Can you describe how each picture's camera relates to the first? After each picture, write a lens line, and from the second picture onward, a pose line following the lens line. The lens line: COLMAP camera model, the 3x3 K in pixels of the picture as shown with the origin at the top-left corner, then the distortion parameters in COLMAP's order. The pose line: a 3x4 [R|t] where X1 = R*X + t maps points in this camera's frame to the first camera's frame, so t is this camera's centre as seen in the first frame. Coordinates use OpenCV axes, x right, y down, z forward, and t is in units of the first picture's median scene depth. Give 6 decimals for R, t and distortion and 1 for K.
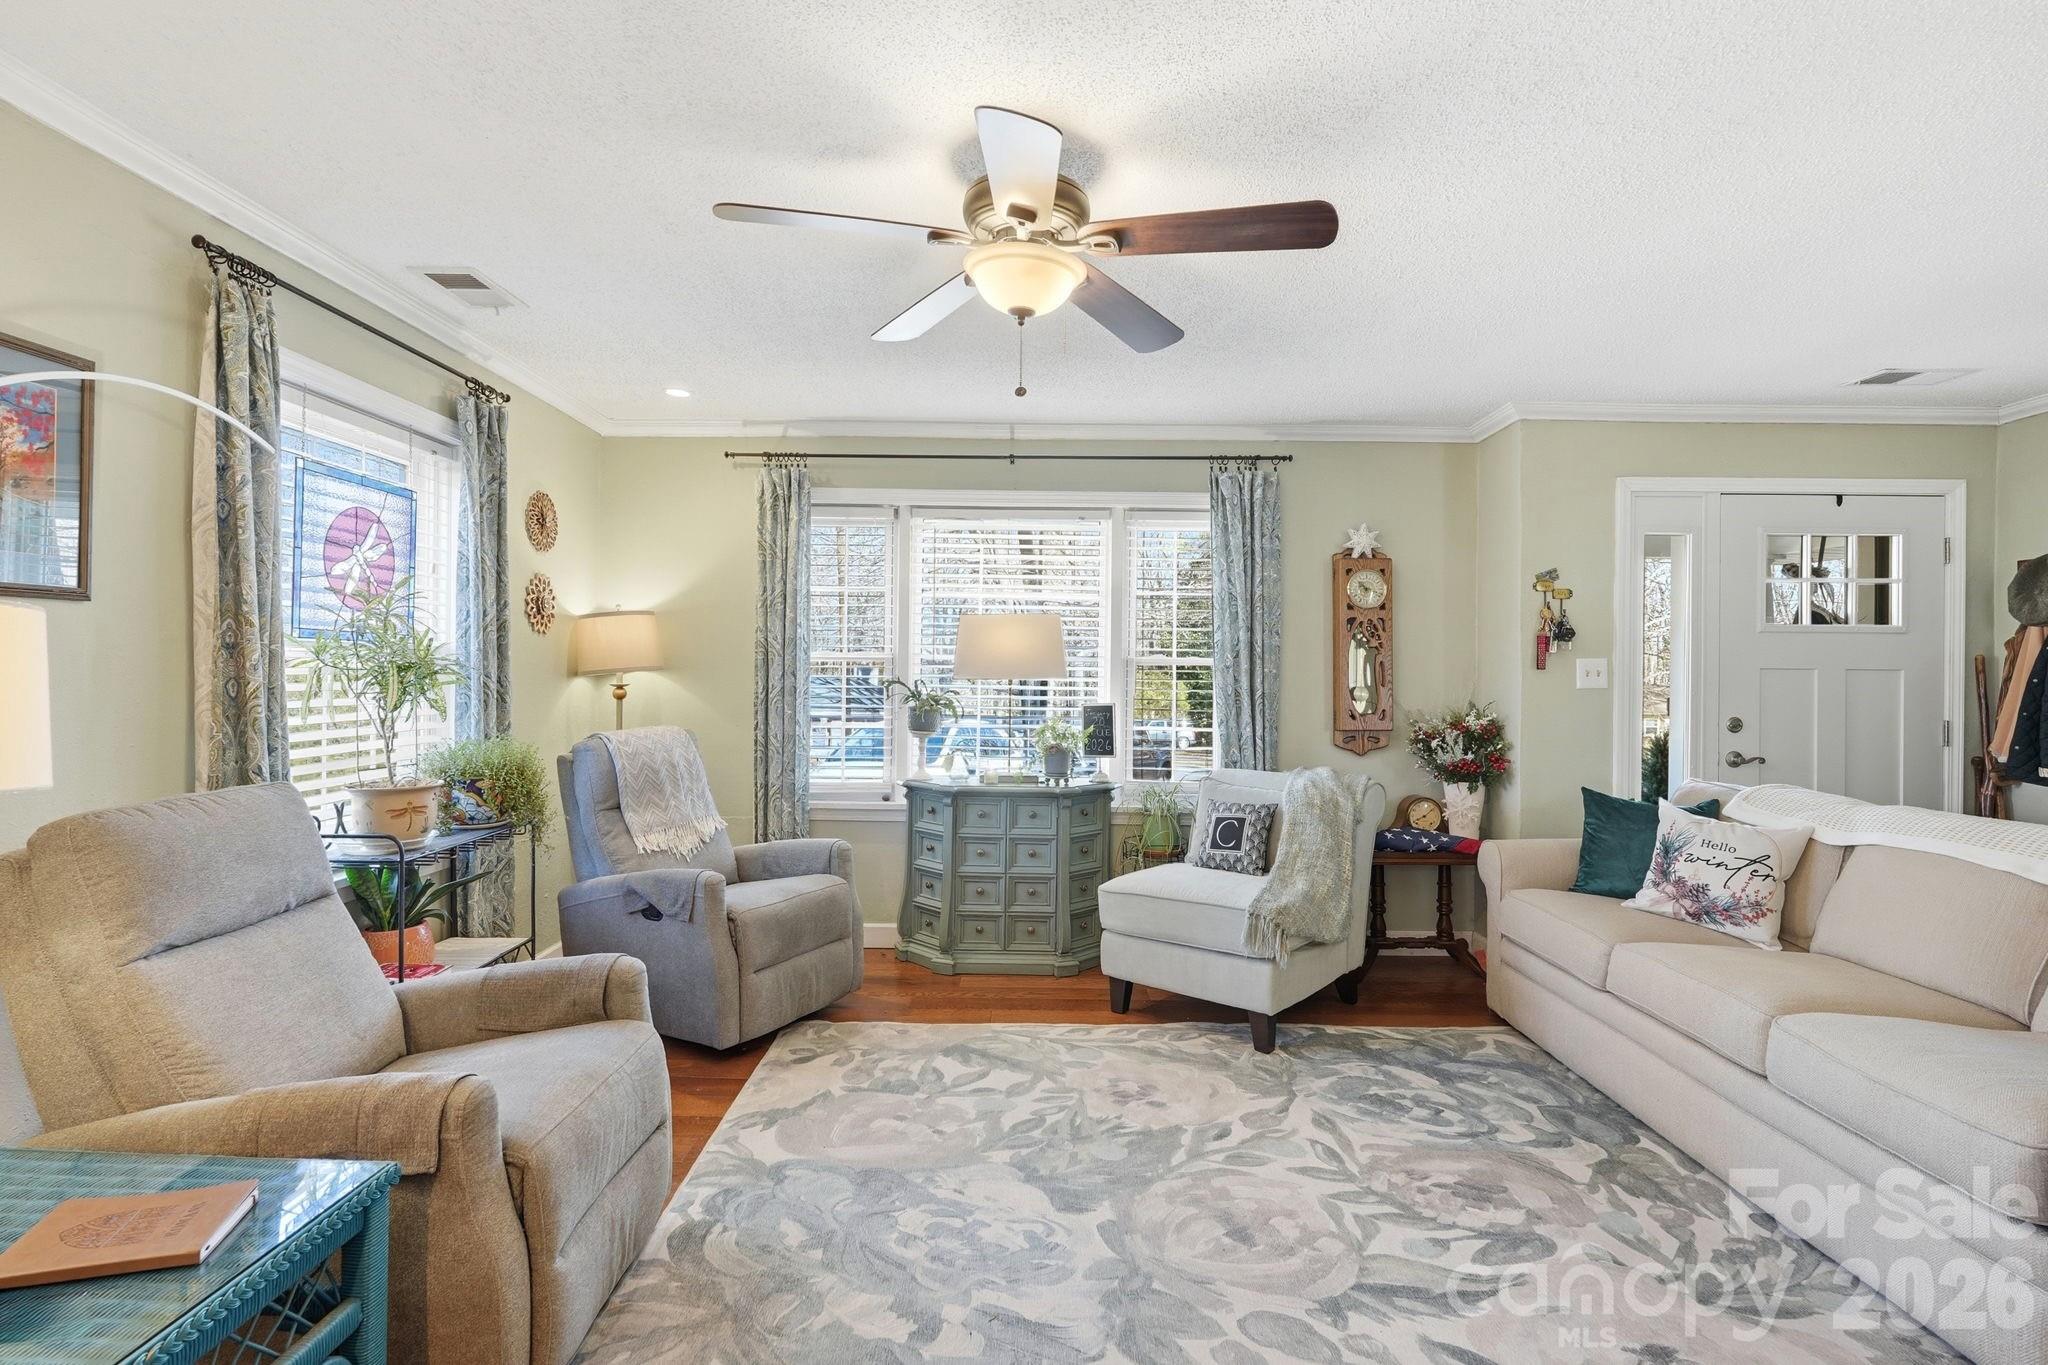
lens RADIAL K [[952.2, 0, 1019.7], [0, 952.2, 680.2], [0, 0, 1]] dist [-0.004540, 0.000115]
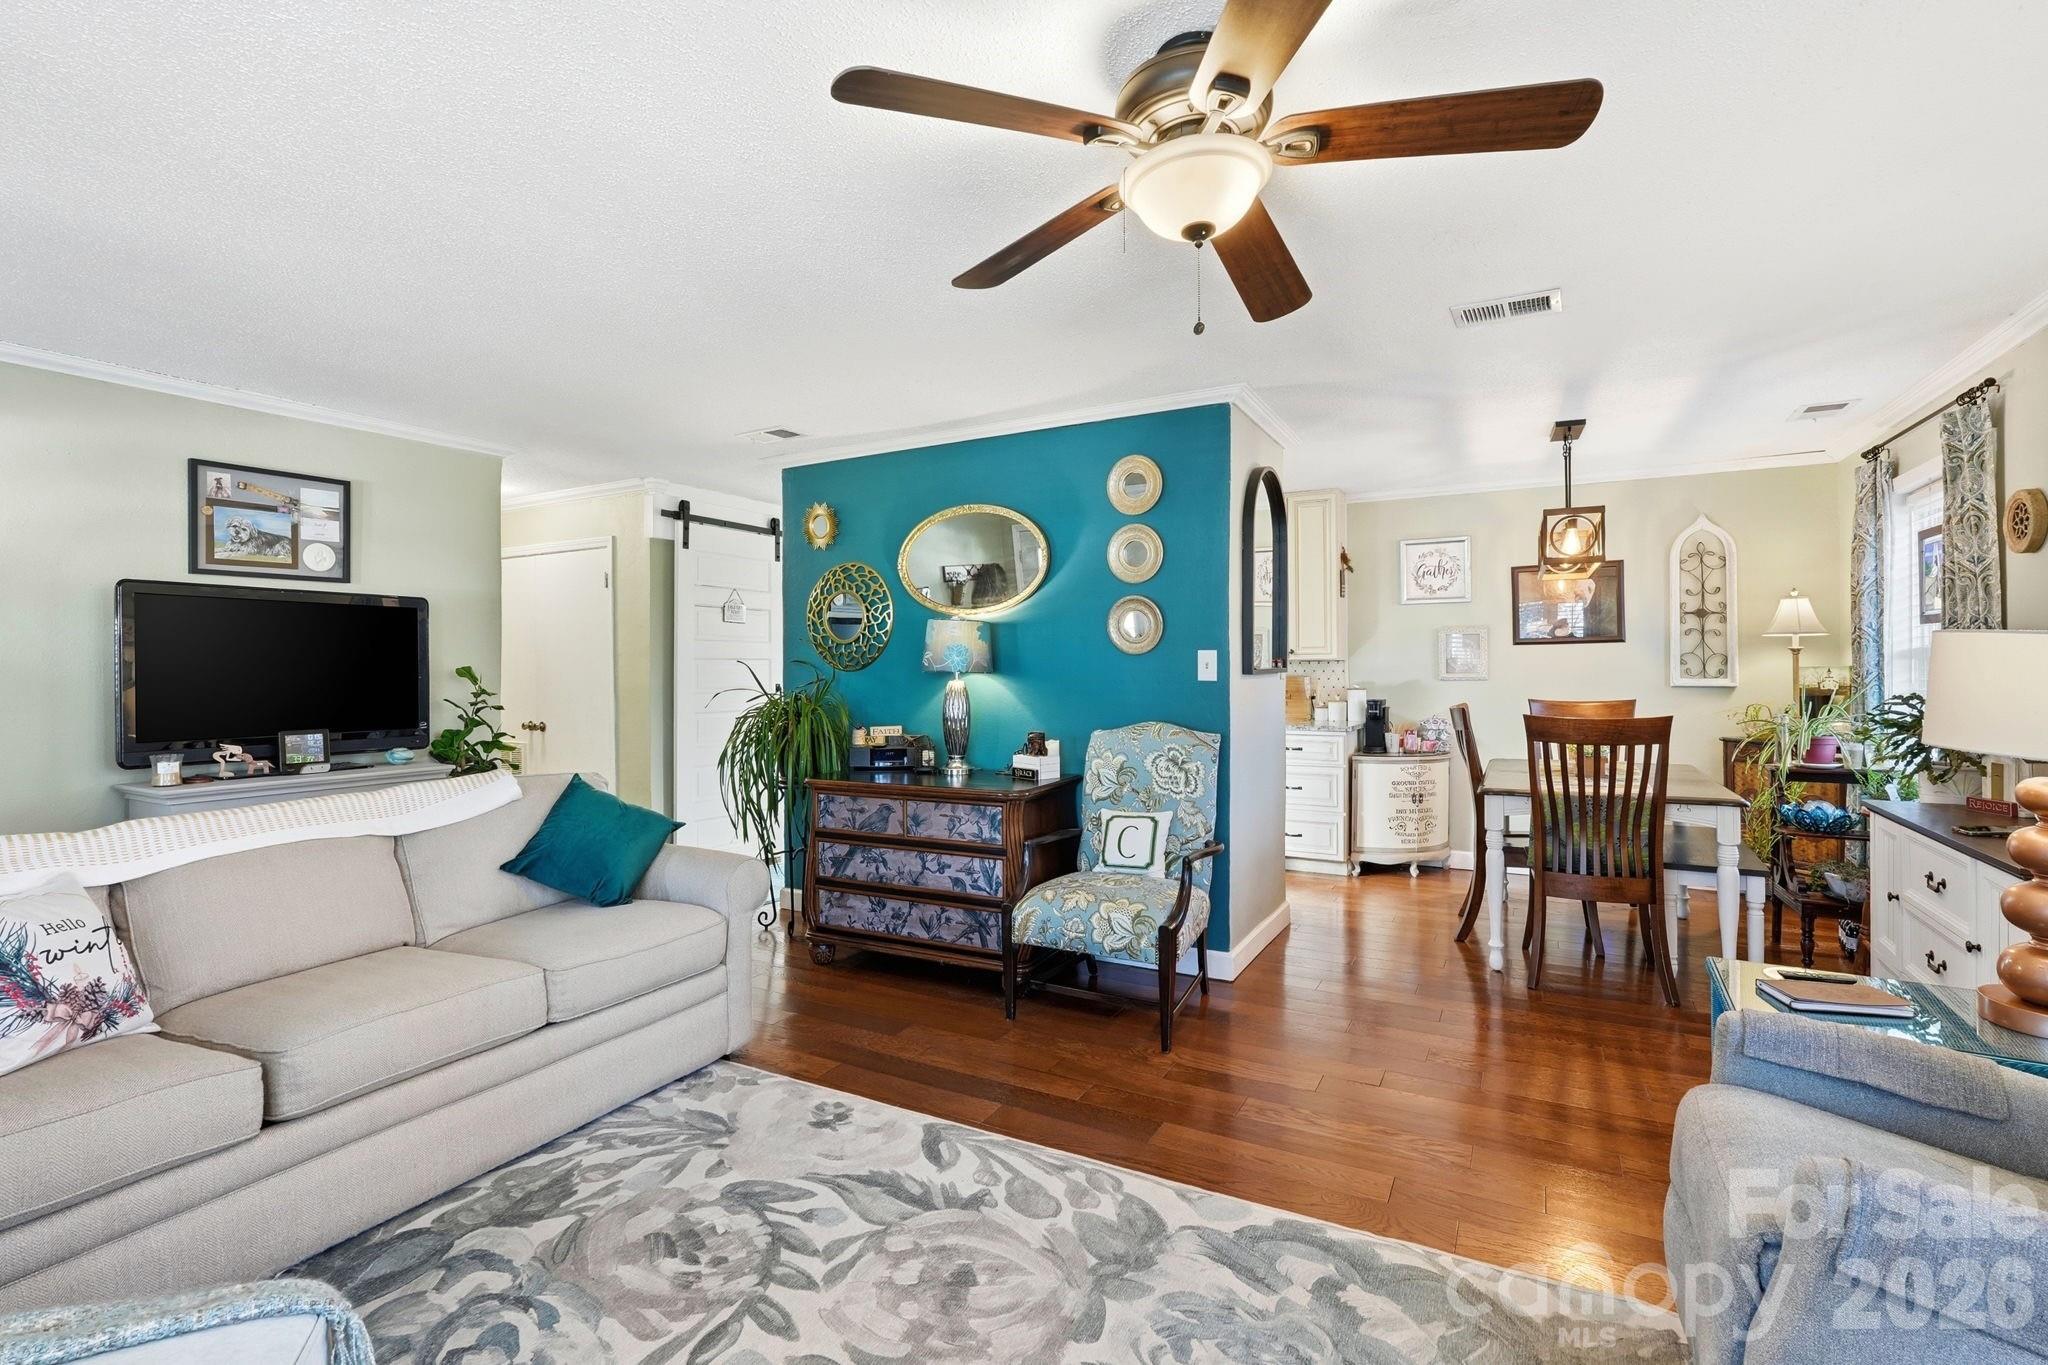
lens RADIAL K [[952.2, 0, 1019.7], [0, 952.2, 680.2], [0, 0, 1]] dist [-0.004540, 0.000115]
pose [[-0.876975, -0.013375, 0.480349, -0.243391], [0.002189, 0.999491, 0.031826, -0.026209], [-0.480530, 0.028962, -0.876500, 1.702823]]
